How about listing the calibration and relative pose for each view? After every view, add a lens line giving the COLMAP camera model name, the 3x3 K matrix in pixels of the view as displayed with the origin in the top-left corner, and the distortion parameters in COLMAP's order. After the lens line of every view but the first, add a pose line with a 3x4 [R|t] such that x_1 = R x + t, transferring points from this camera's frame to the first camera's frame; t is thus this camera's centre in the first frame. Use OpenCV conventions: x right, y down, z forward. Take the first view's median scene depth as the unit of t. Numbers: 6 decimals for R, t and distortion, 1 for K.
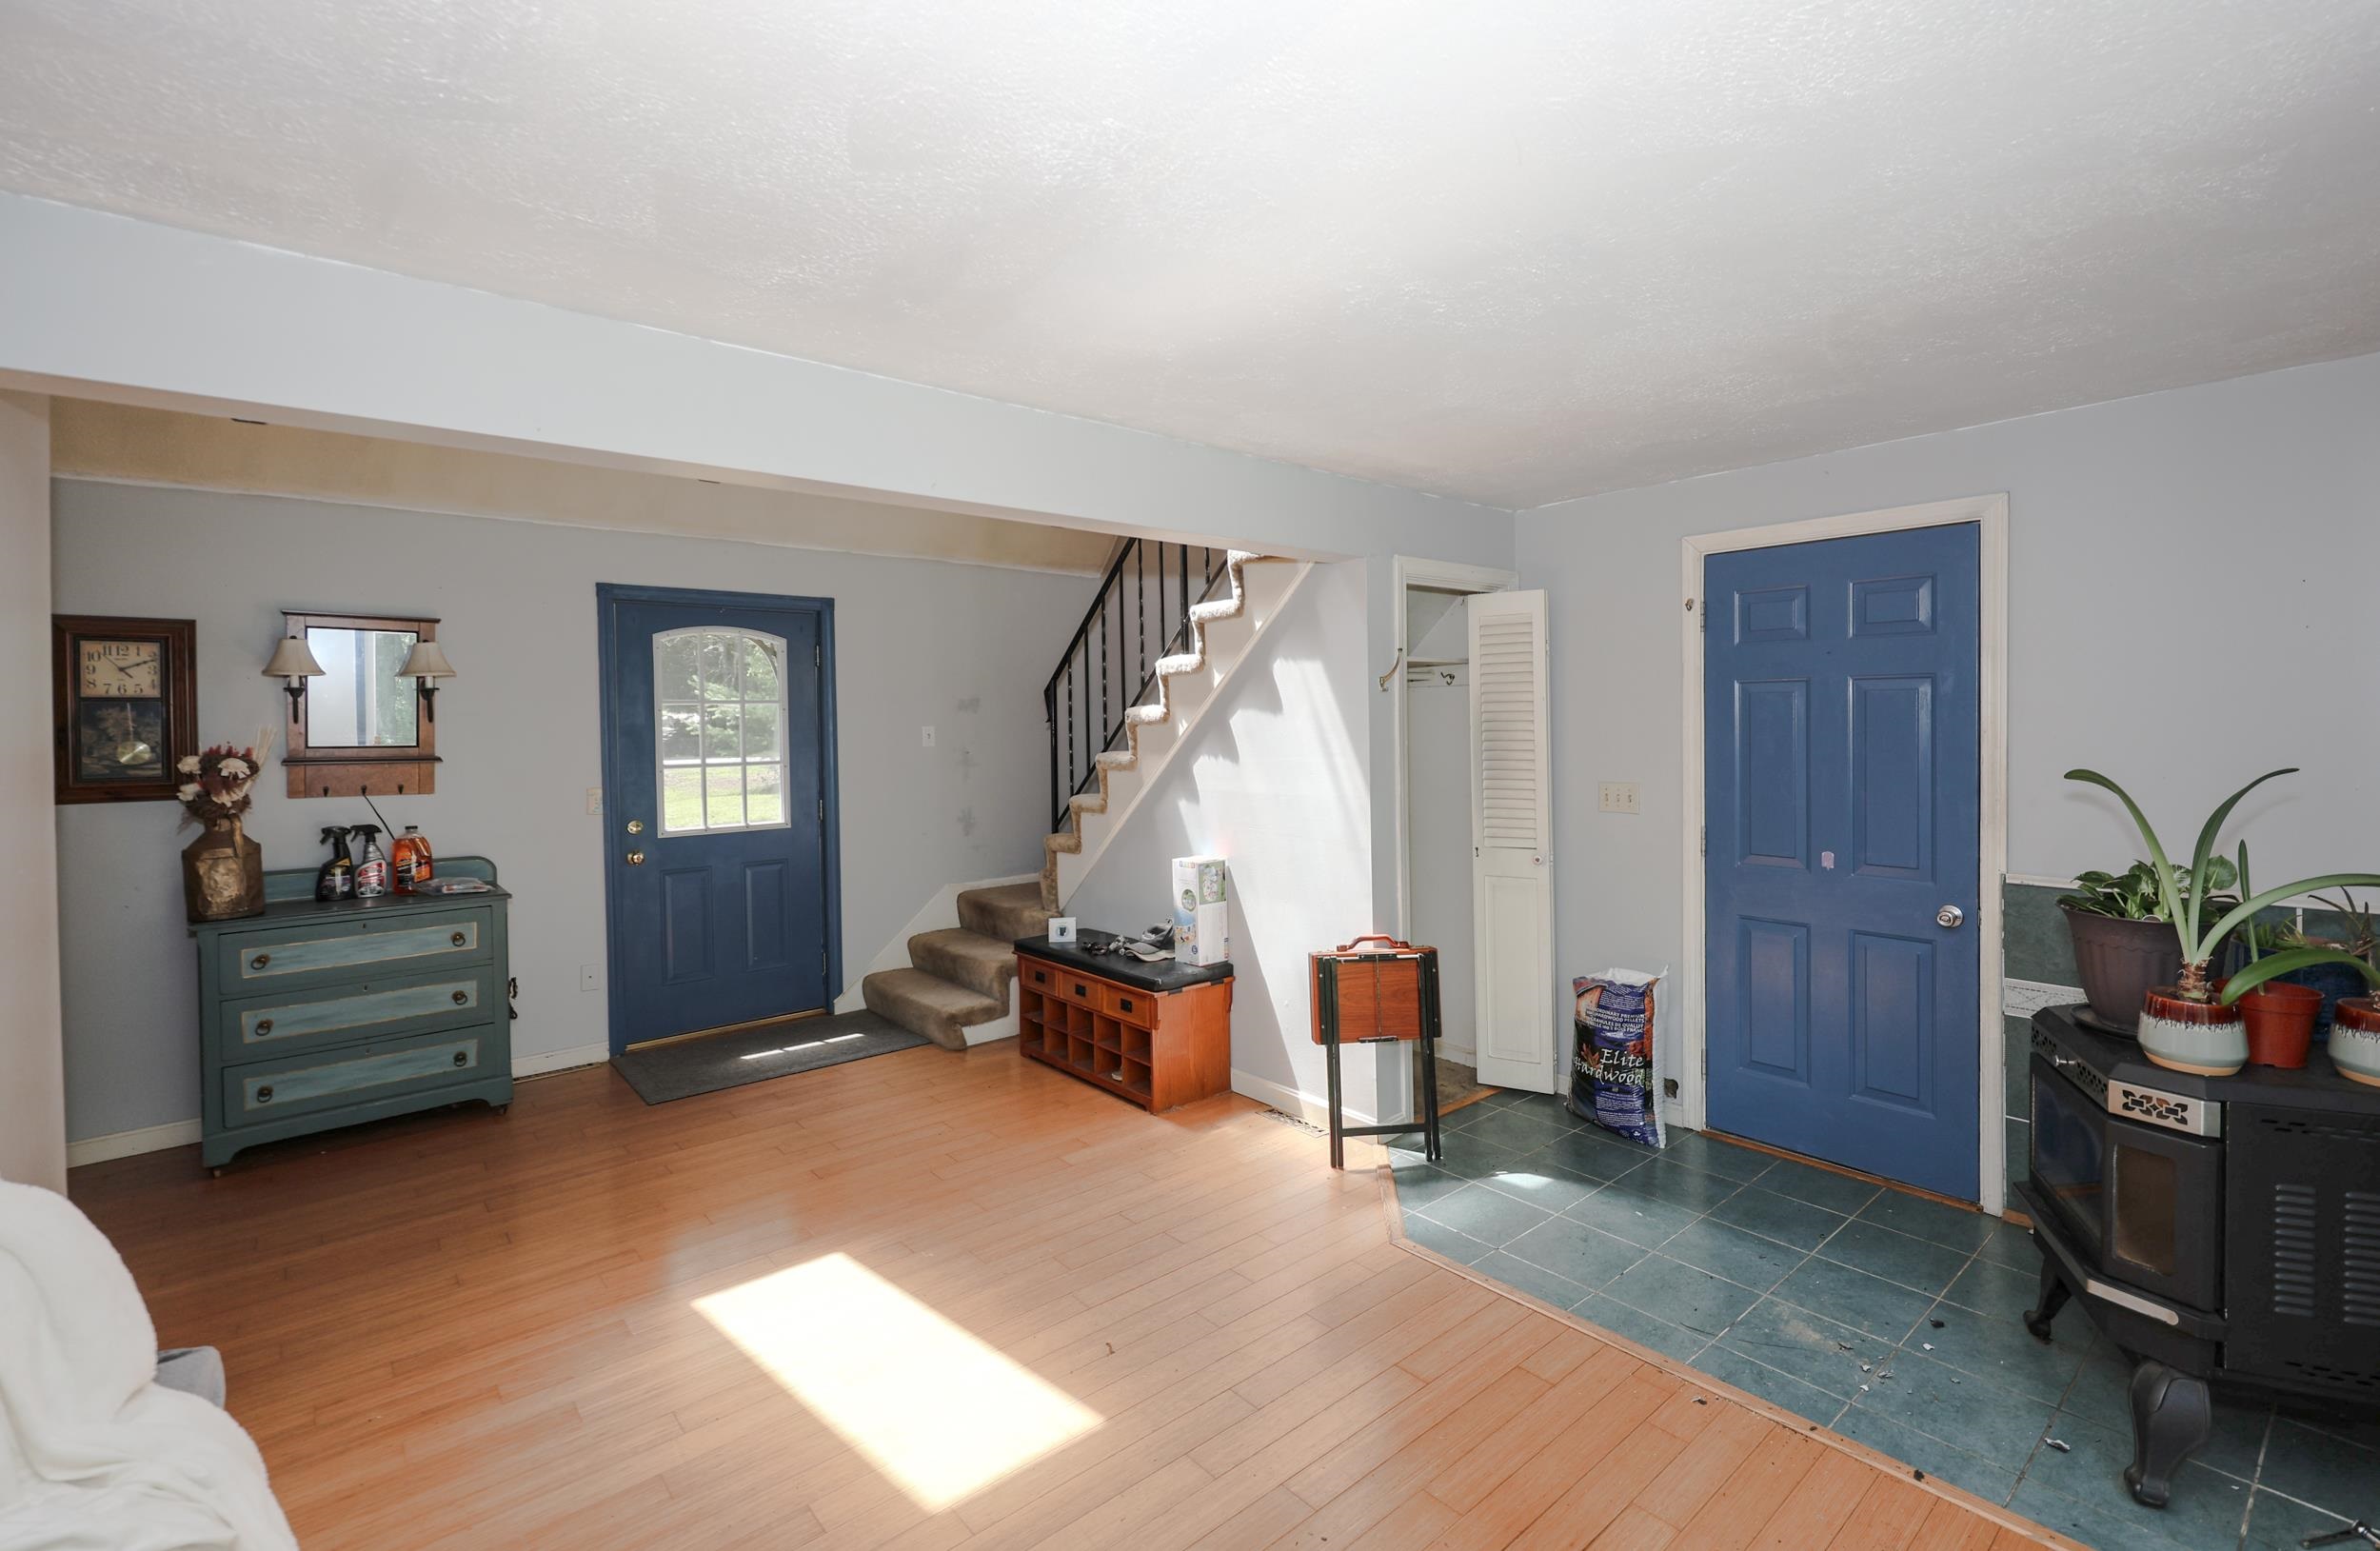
lens RADIAL K [[1029.6, 0, 1202.3], [0, 1029.6, 759.8], [0, 0, 1]] dist [-0.001285, -0.000011]
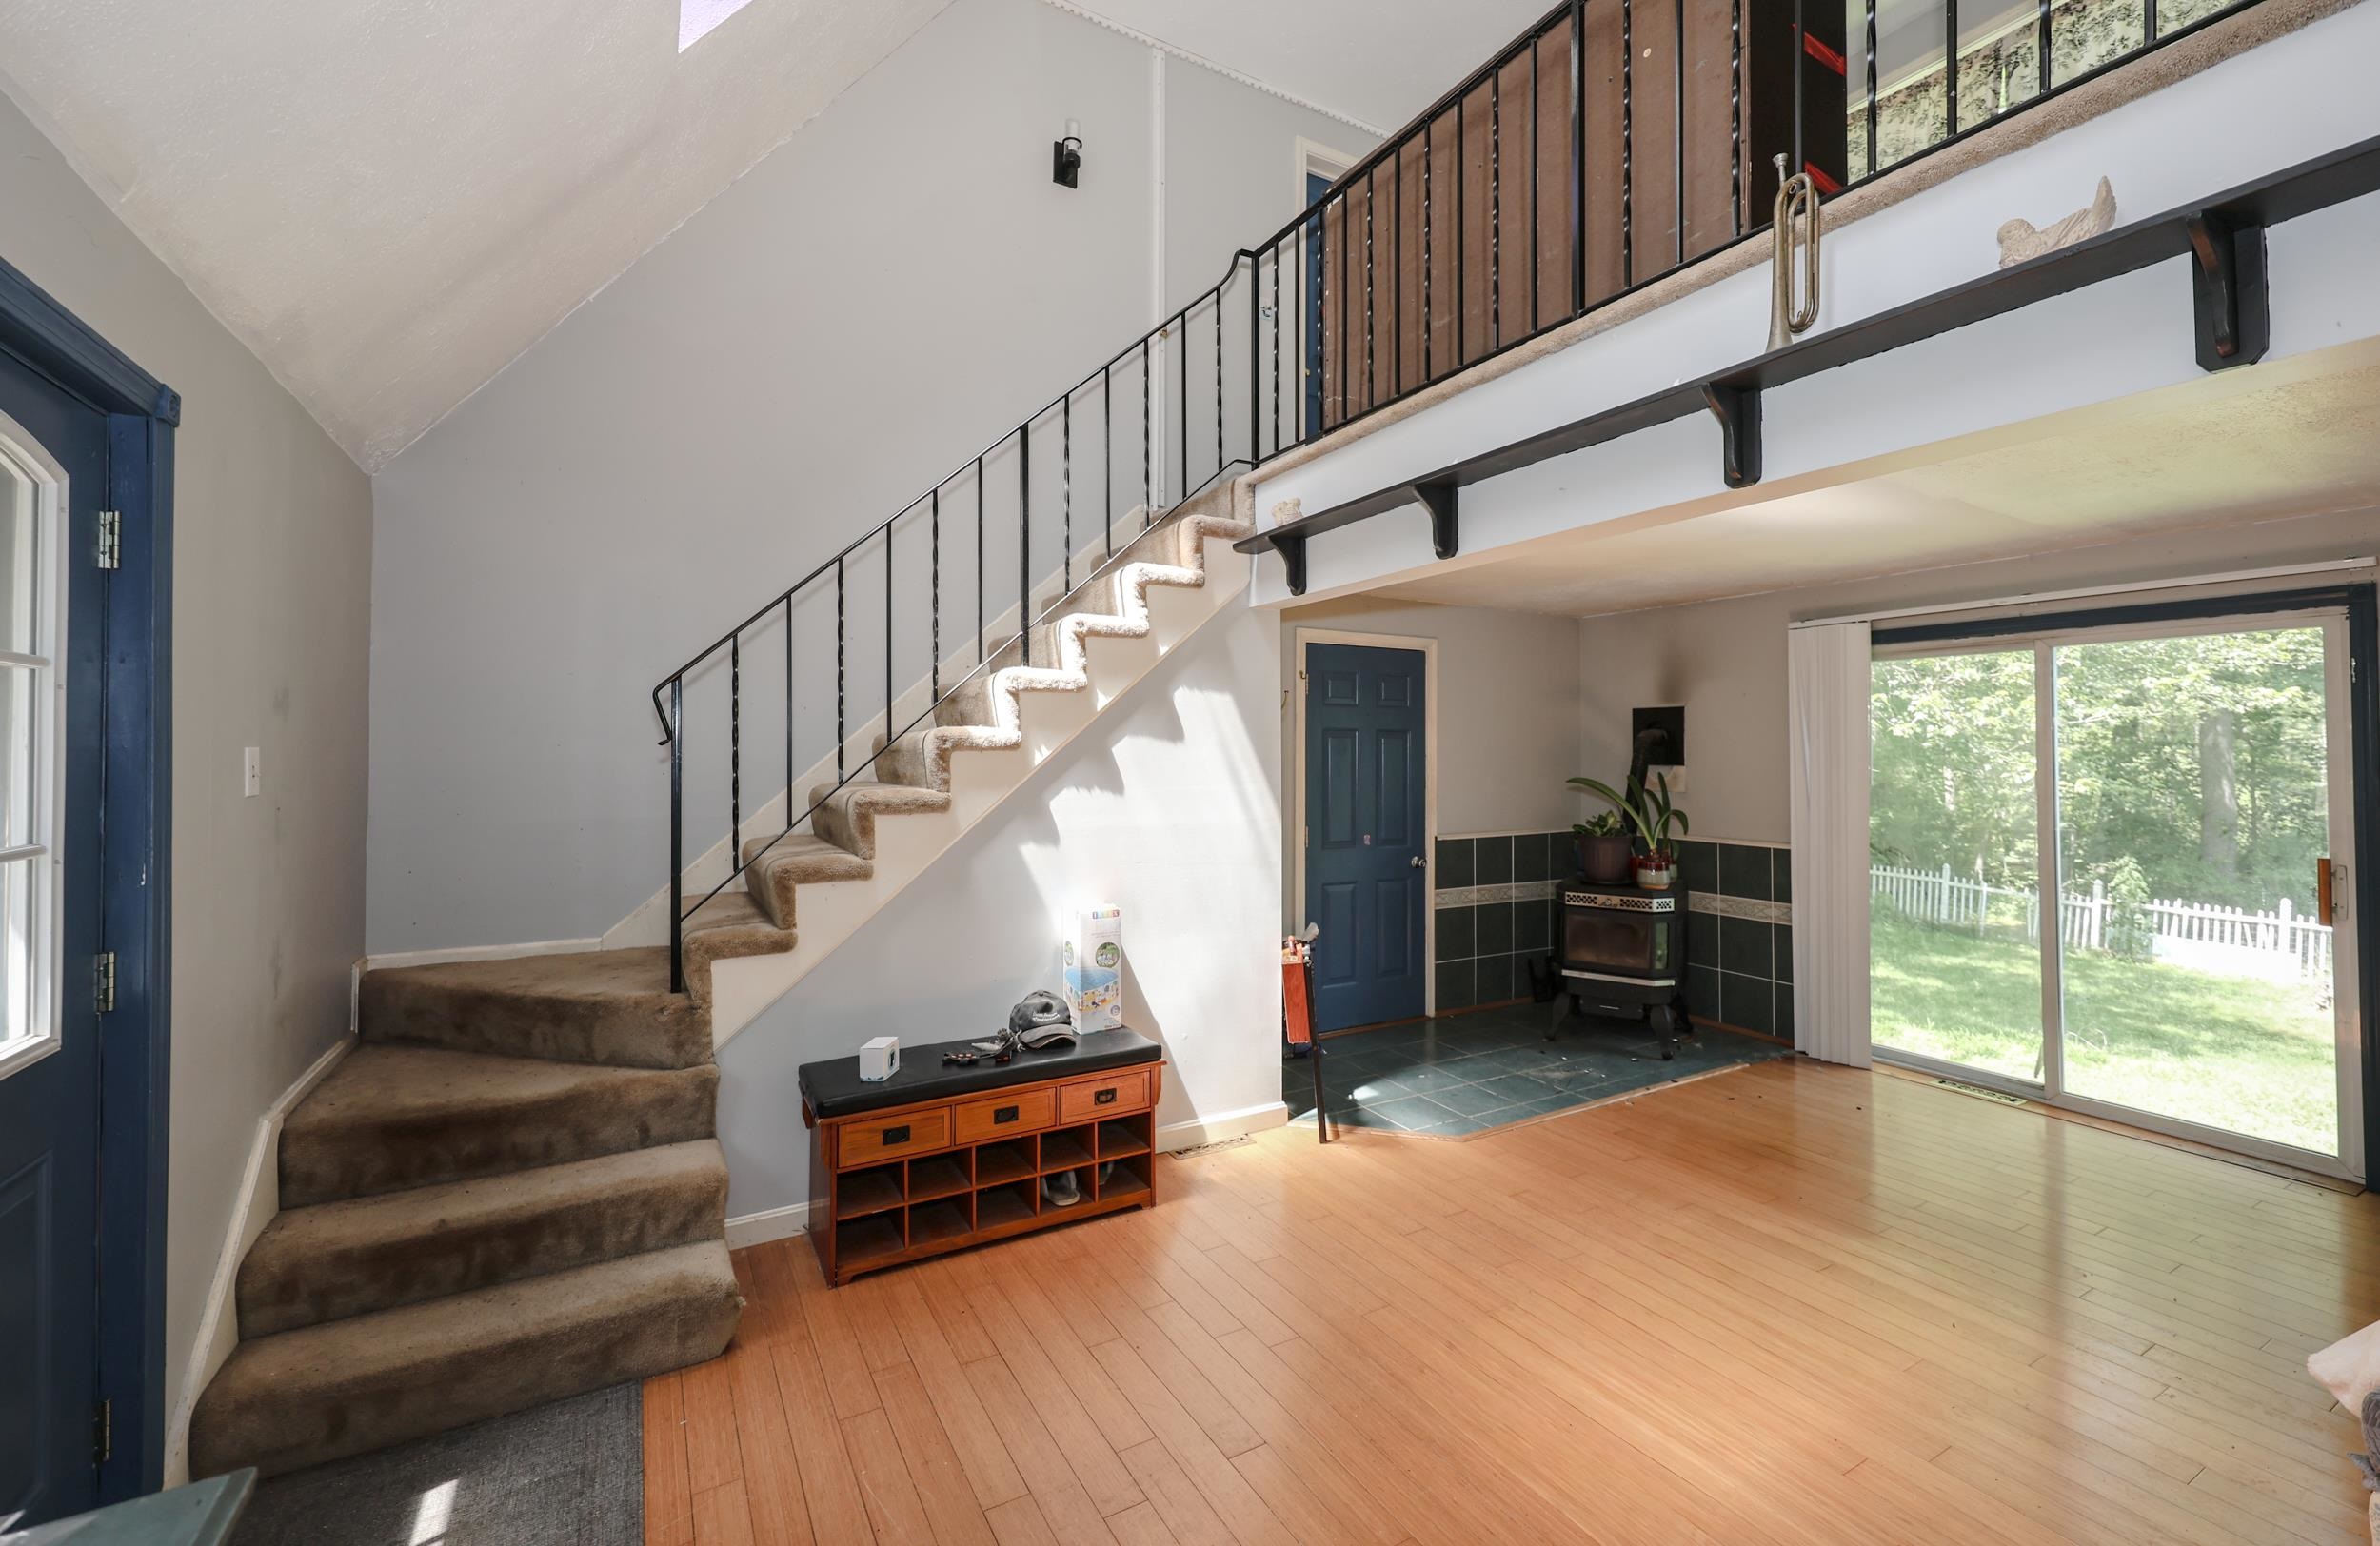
lens RADIAL K [[1029.5, 0, 1204.2], [0, 1029.5, 753.2], [0, 0, 1]] dist [-0.001285, -0.000011]
pose [[0.184282, 0.009079, 0.982831, -0.881435], [0.025836, 0.999567, -0.014078, -0.019906], [-0.982534, 0.027986, 0.183968, 0.786343]]
